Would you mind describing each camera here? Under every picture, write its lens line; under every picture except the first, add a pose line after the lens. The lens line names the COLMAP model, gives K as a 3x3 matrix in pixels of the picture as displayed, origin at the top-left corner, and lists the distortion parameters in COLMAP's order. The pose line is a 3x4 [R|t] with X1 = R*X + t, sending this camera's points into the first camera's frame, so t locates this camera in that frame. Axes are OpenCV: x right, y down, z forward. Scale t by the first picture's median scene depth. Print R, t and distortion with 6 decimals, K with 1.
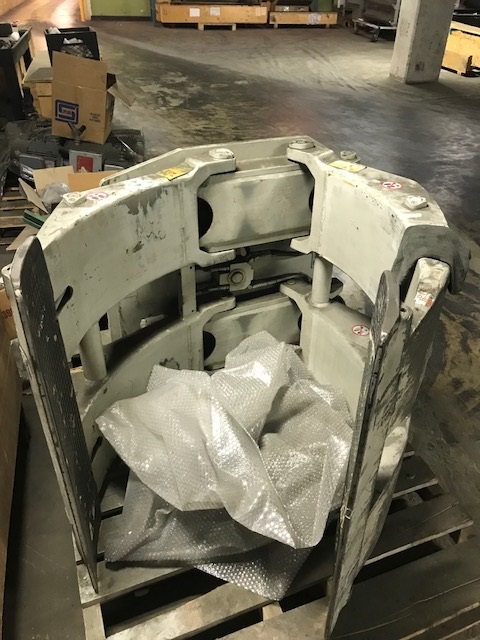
lens RADIAL K [[531.3, 0, 242.1], [0, 531.3, 311.7], [0, 0, 1]] dist [0.020079, -0.040190]
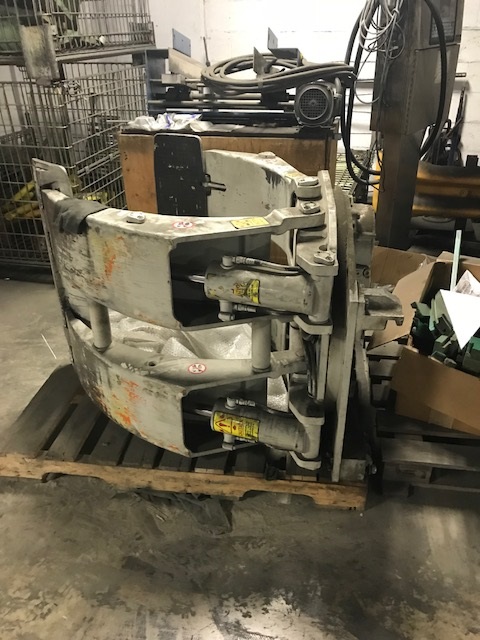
lens RADIAL K [[531.3, 0, 242.1], [0, 531.3, 311.7], [0, 0, 1]] dist [0.020079, -0.040190]
pose [[-0.468898, 0.418728, -0.777690, 1.048615], [-0.486887, 0.612090, 0.623127, -0.794195], [0.736937, 0.670830, -0.083135, 1.238942]]
